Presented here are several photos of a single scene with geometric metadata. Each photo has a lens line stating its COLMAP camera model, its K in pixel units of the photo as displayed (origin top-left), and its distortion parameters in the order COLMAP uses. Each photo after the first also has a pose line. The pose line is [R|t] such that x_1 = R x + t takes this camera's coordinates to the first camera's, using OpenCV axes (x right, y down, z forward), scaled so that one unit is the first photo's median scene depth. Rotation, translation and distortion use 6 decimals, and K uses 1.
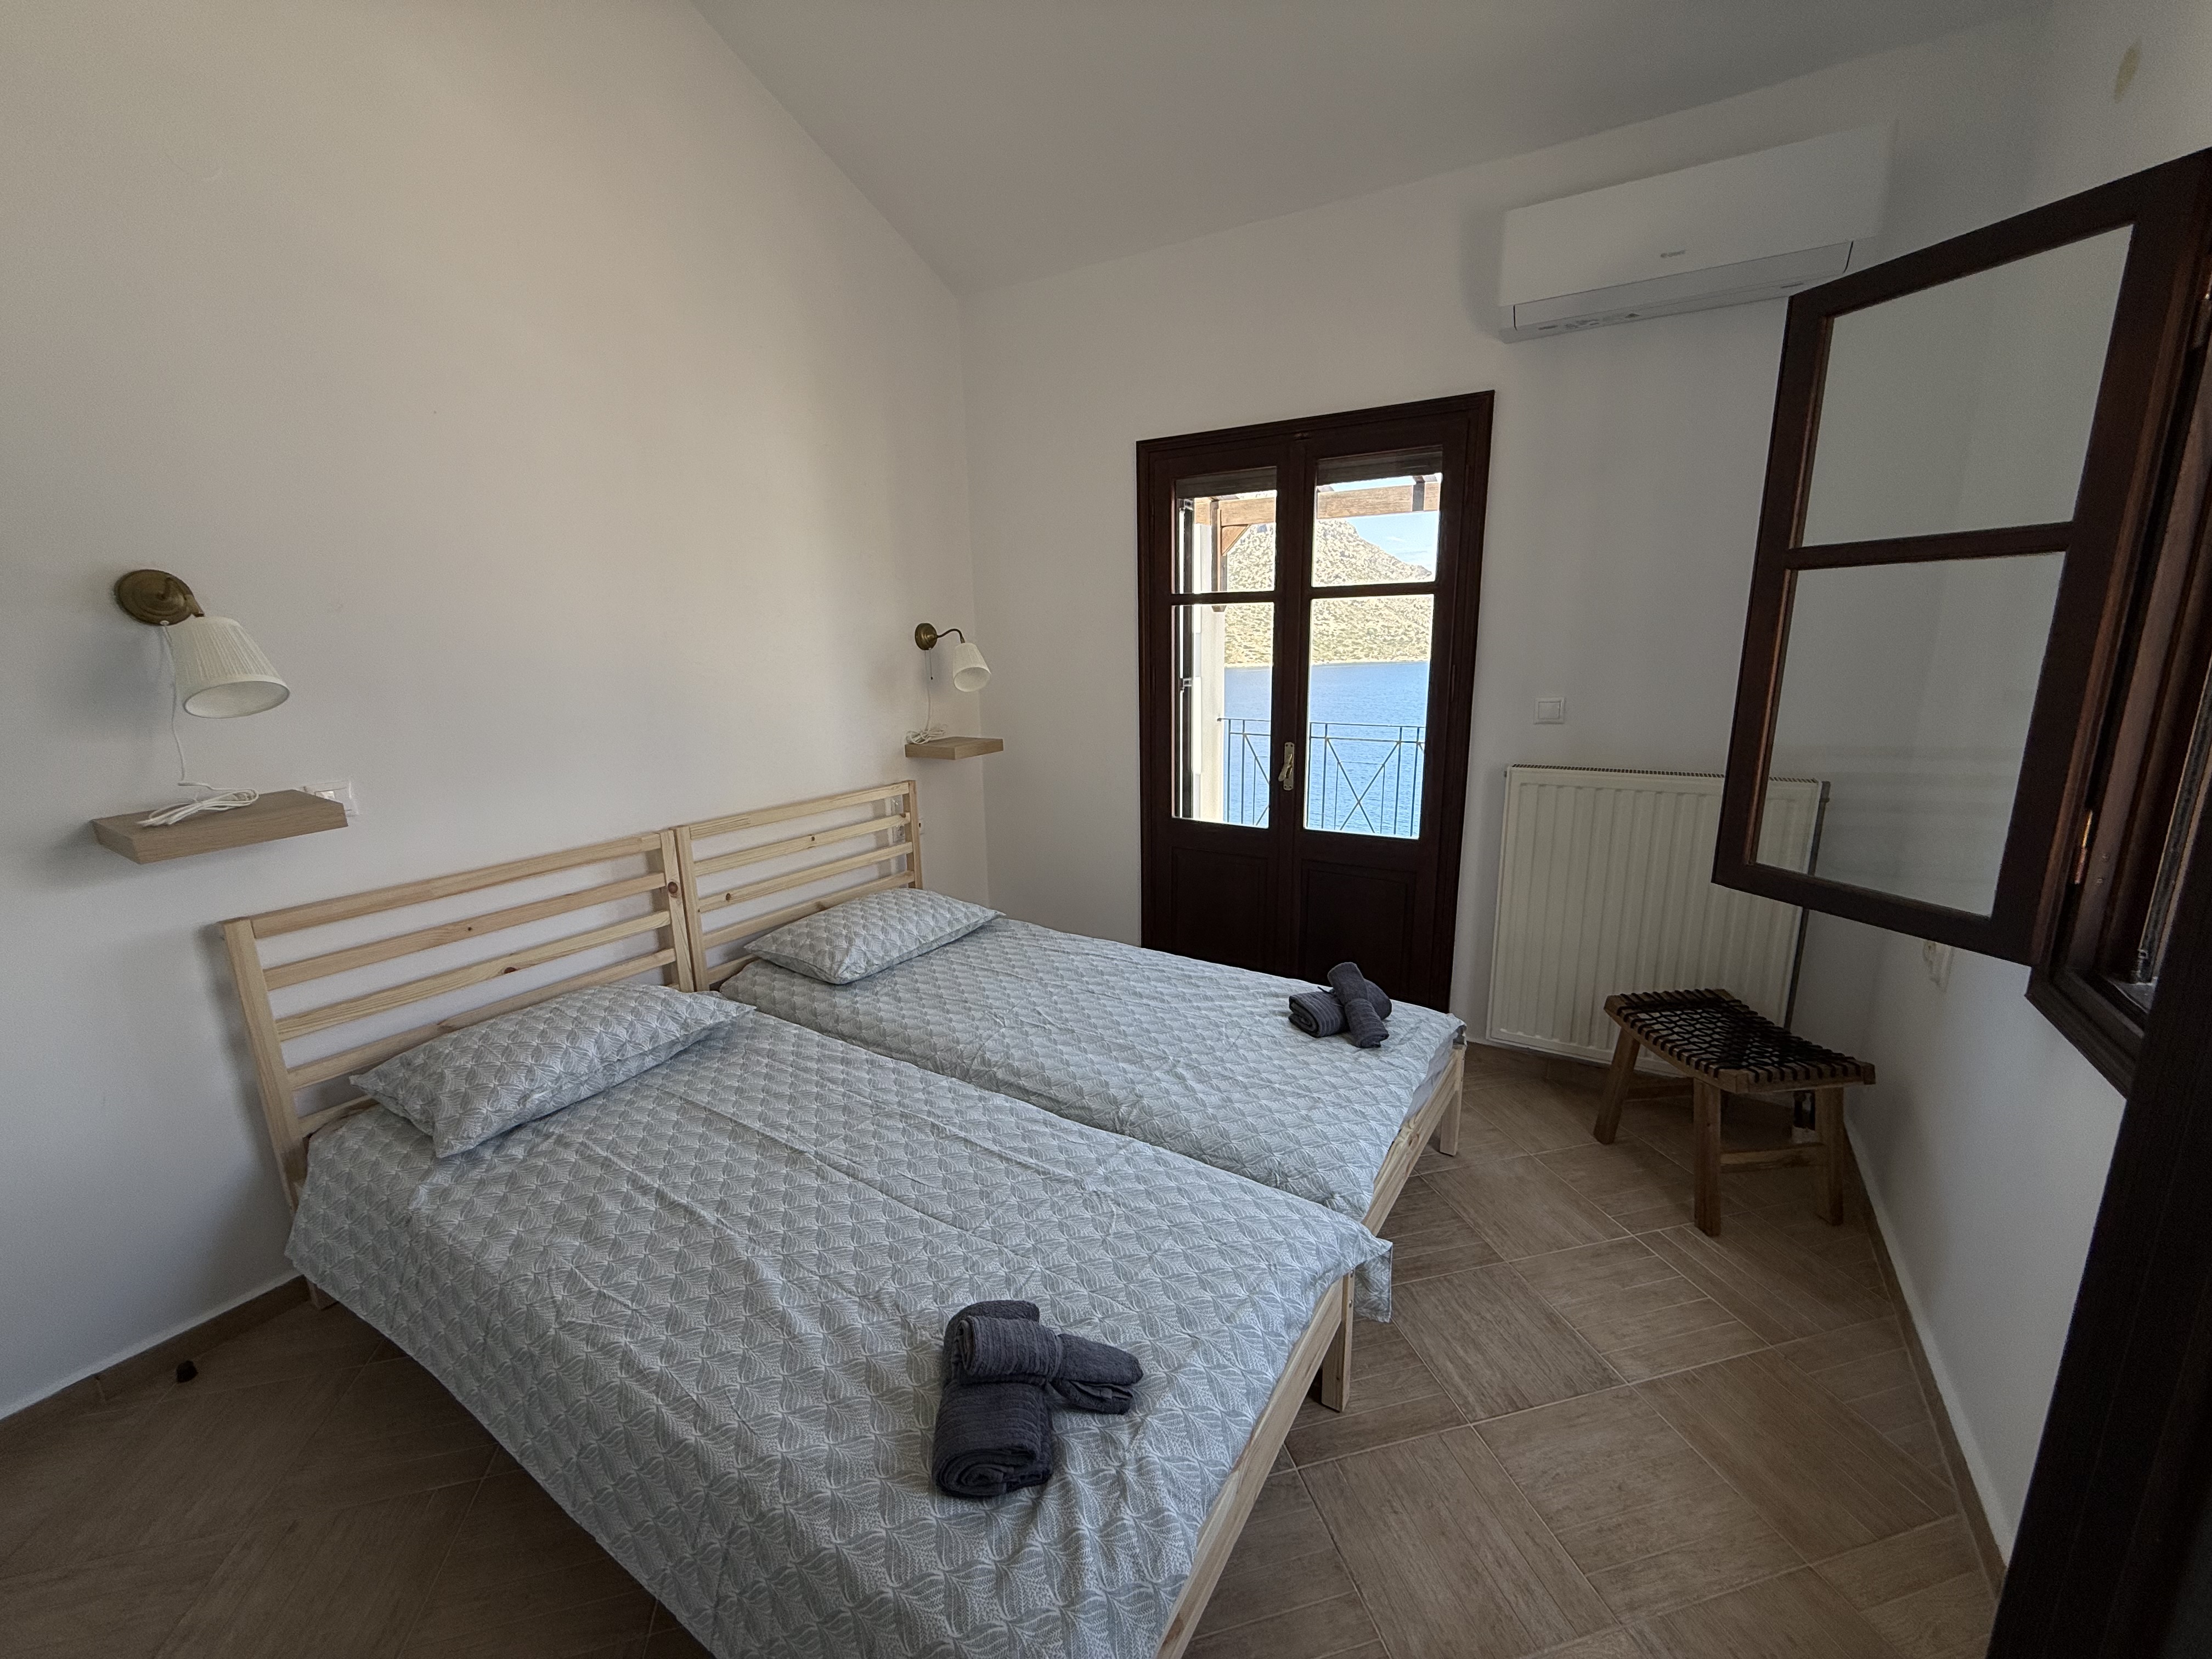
lens RADIAL K [[873.1, 0, 1103.5], [0, 873.1, 831.6], [0, 0, 1]] dist [0.002067, -0.000144]
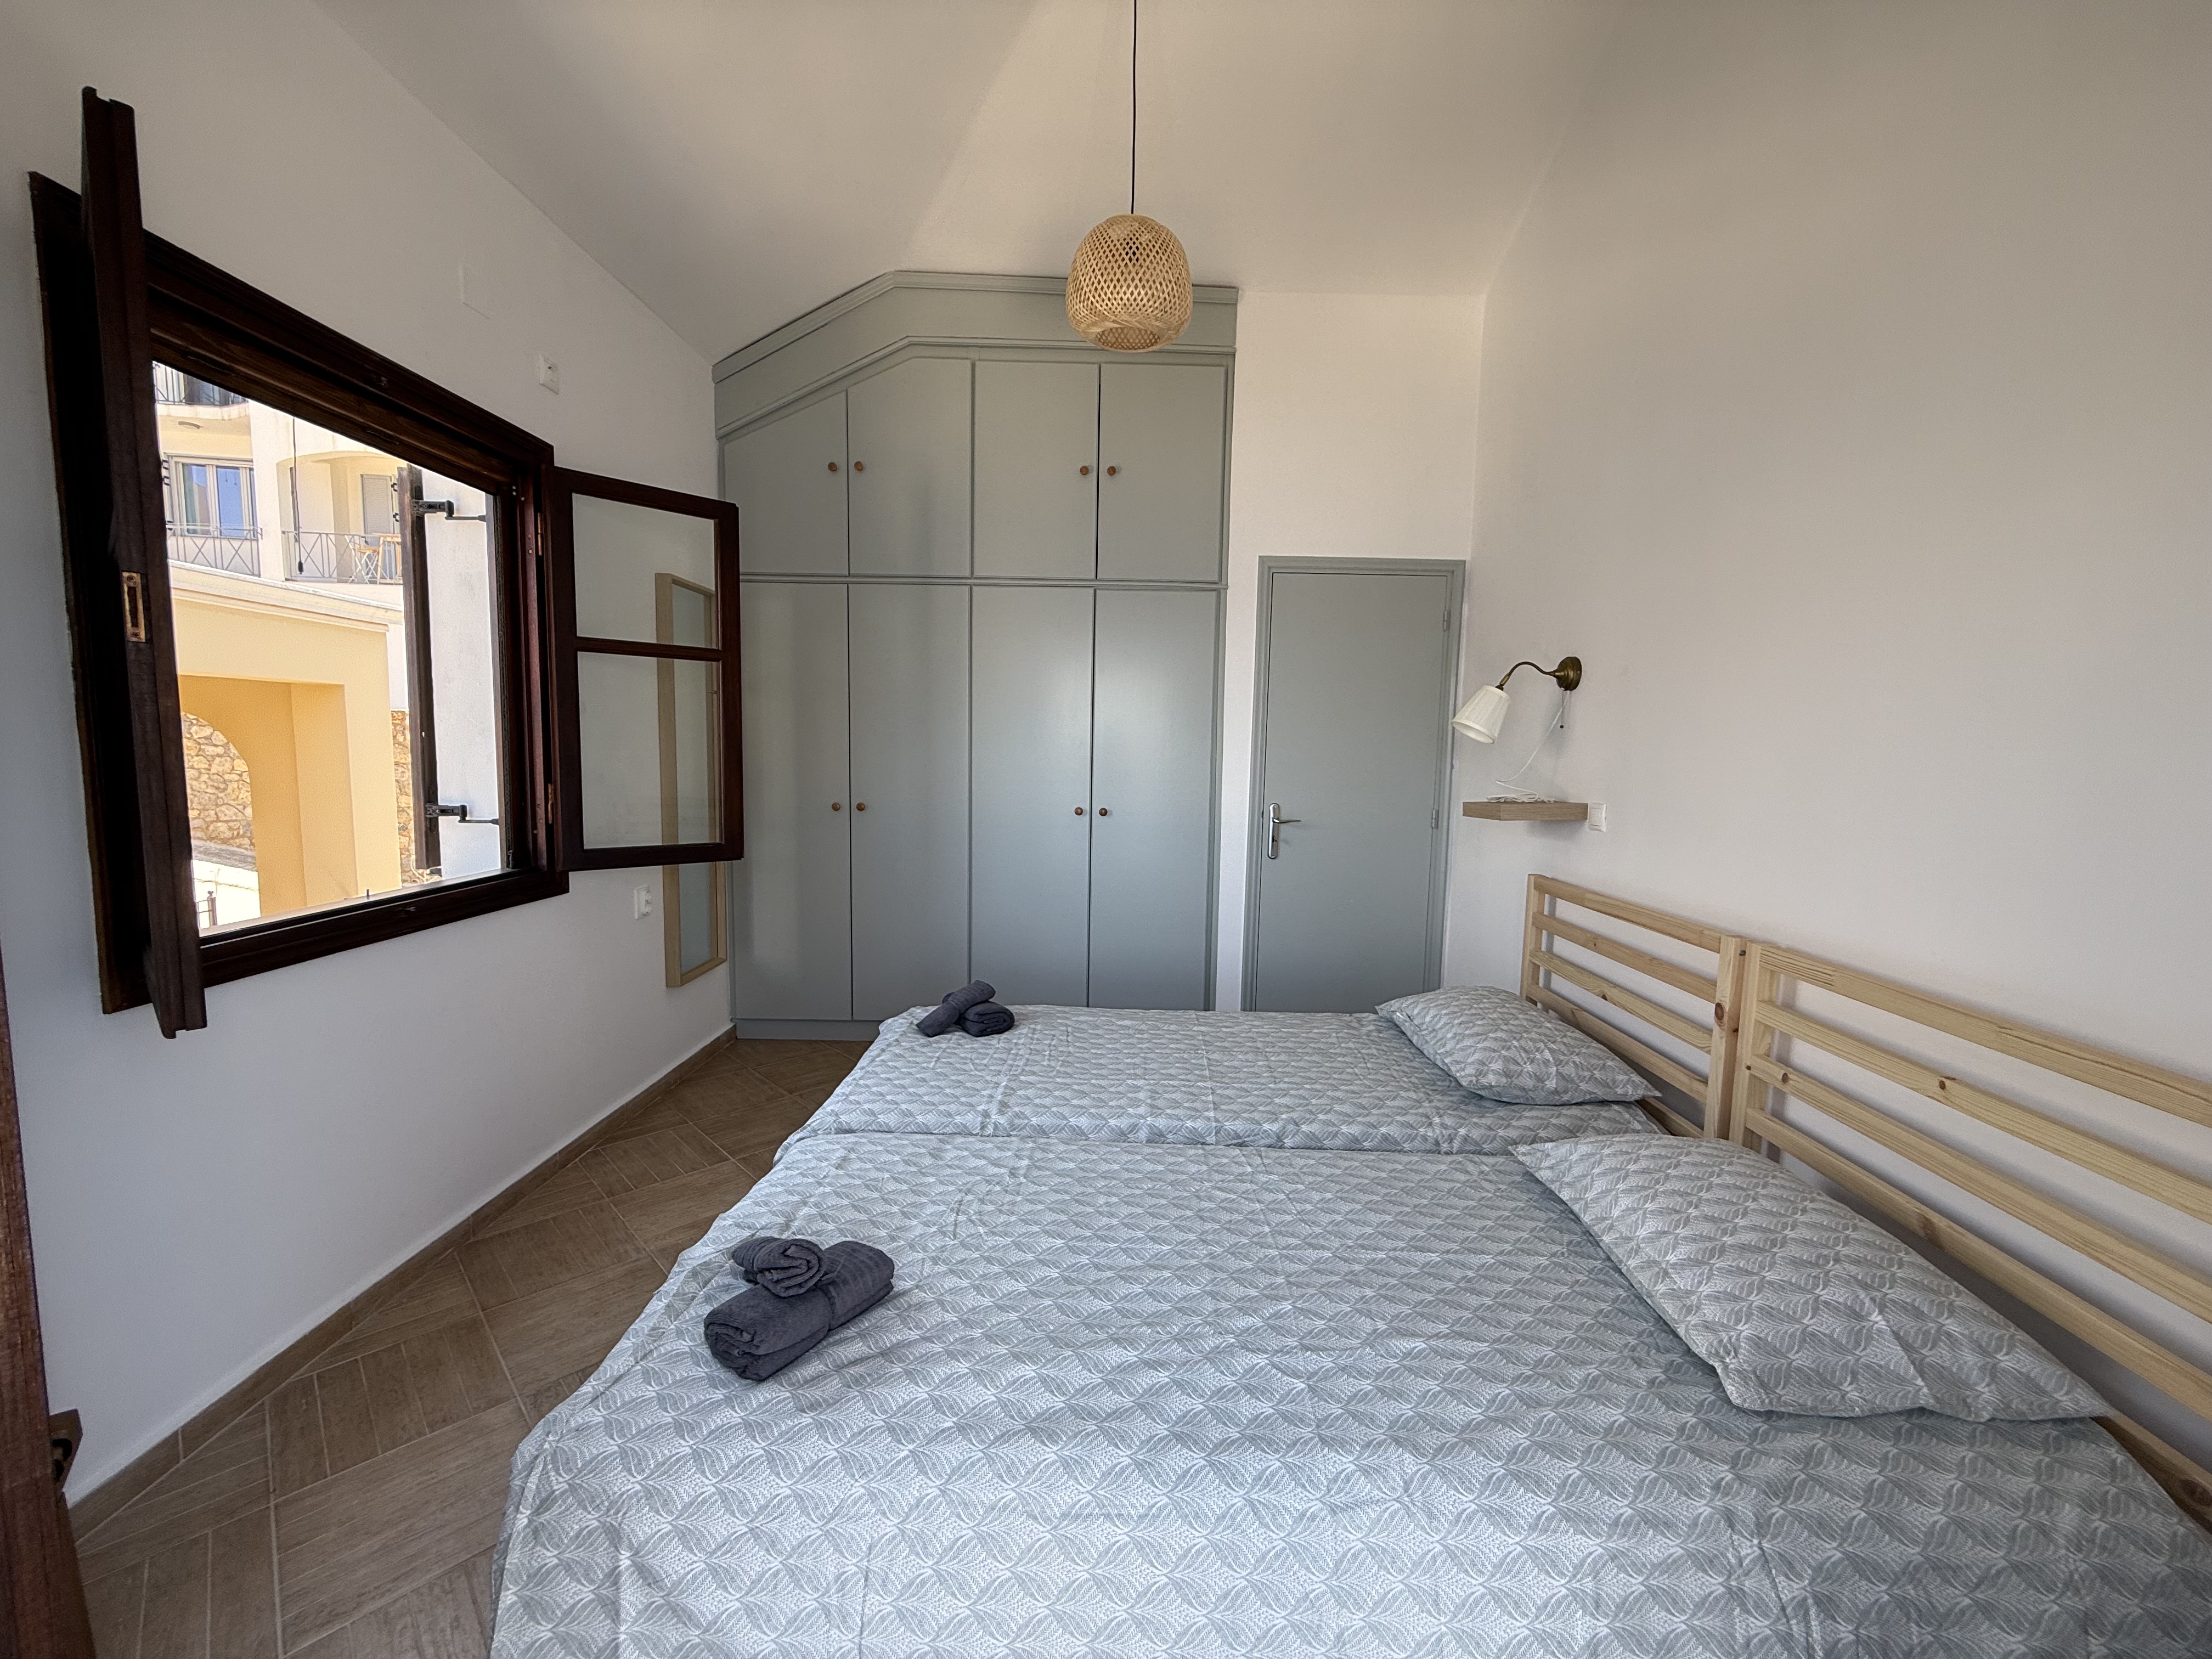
lens RADIAL K [[873.1, 0, 1103.5], [0, 873.1, 831.6], [0, 0, 1]] dist [0.002067, -0.000144]
pose [[-0.856584, 0.054193, -0.513153, 0.505289], [-0.116083, 0.948740, 0.293967, -0.362555], [0.502780, 0.311376, -0.806385, 1.948522]]
